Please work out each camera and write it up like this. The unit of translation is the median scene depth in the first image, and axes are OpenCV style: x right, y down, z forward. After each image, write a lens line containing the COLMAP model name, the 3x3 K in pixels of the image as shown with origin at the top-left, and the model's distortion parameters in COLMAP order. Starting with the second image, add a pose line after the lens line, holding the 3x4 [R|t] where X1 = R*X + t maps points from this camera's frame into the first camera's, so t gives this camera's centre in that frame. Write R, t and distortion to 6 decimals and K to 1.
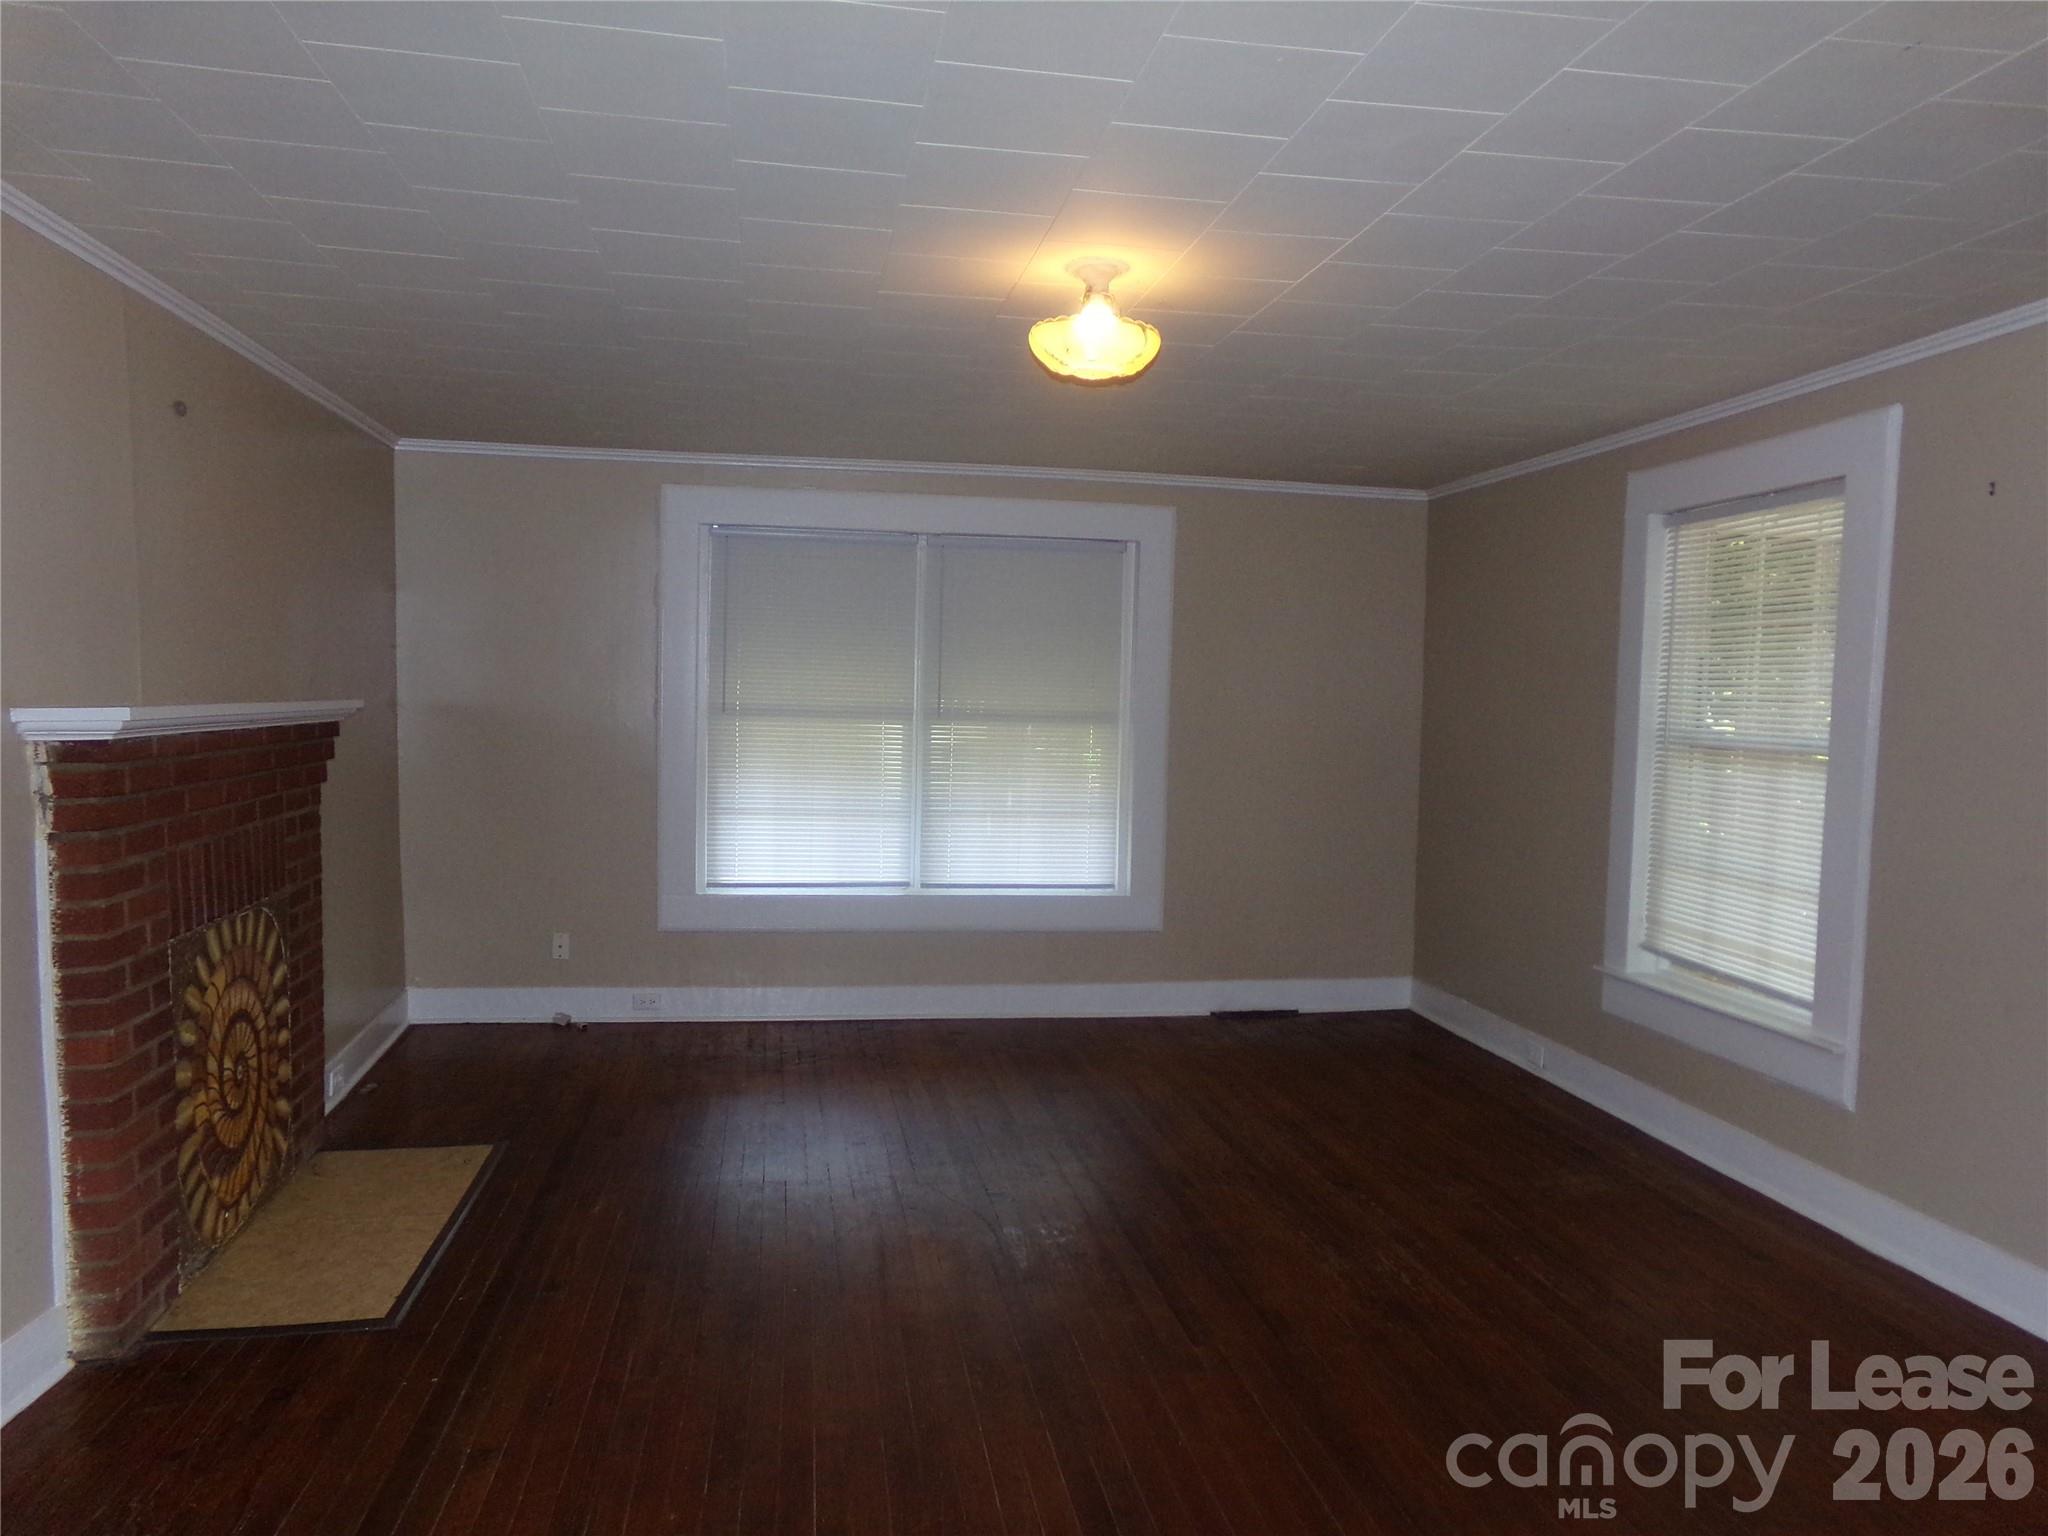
lens RADIAL K [[1386.8, 0, 1022.8], [0, 1386.8, 796.8], [0, 0, 1]] dist [-0.012301, 0.029033]
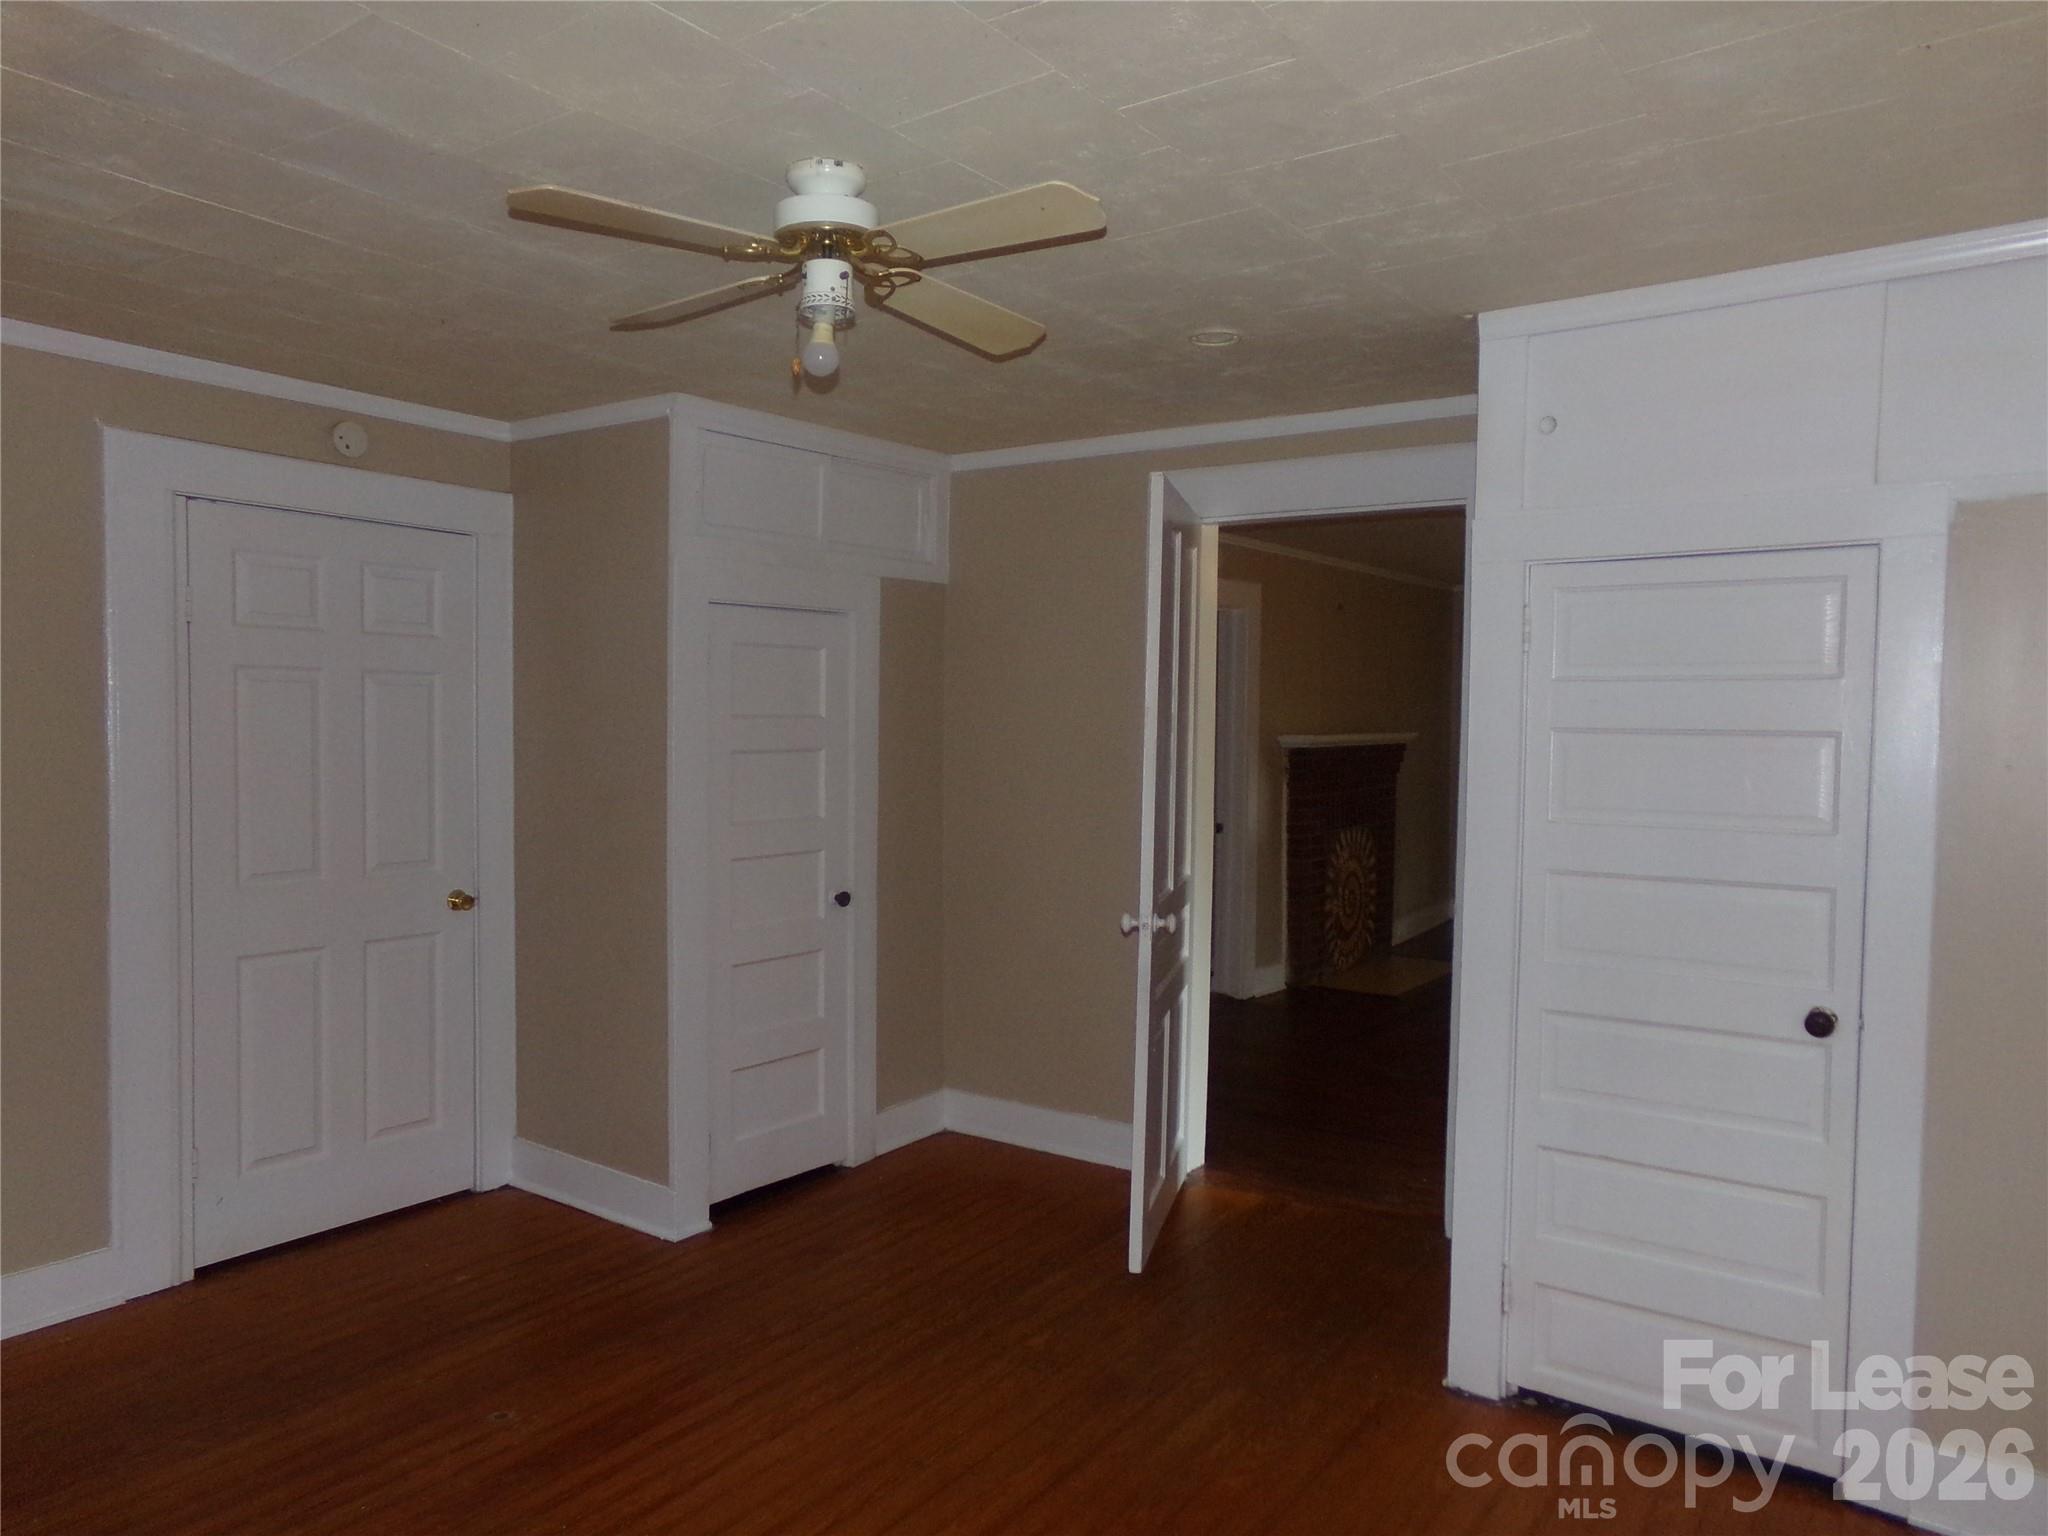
lens RADIAL K [[1386.8, 0, 1025.1], [0, 1386.8, 765.5], [0, 0, 1]] dist [-0.012301, 0.029033]
pose [[0.704603, 0.013512, -0.709473, 0.676420], [-0.052888, 0.998038, -0.033517, 0.092853], [0.707628, 0.061138, 0.703935, -1.002168]]
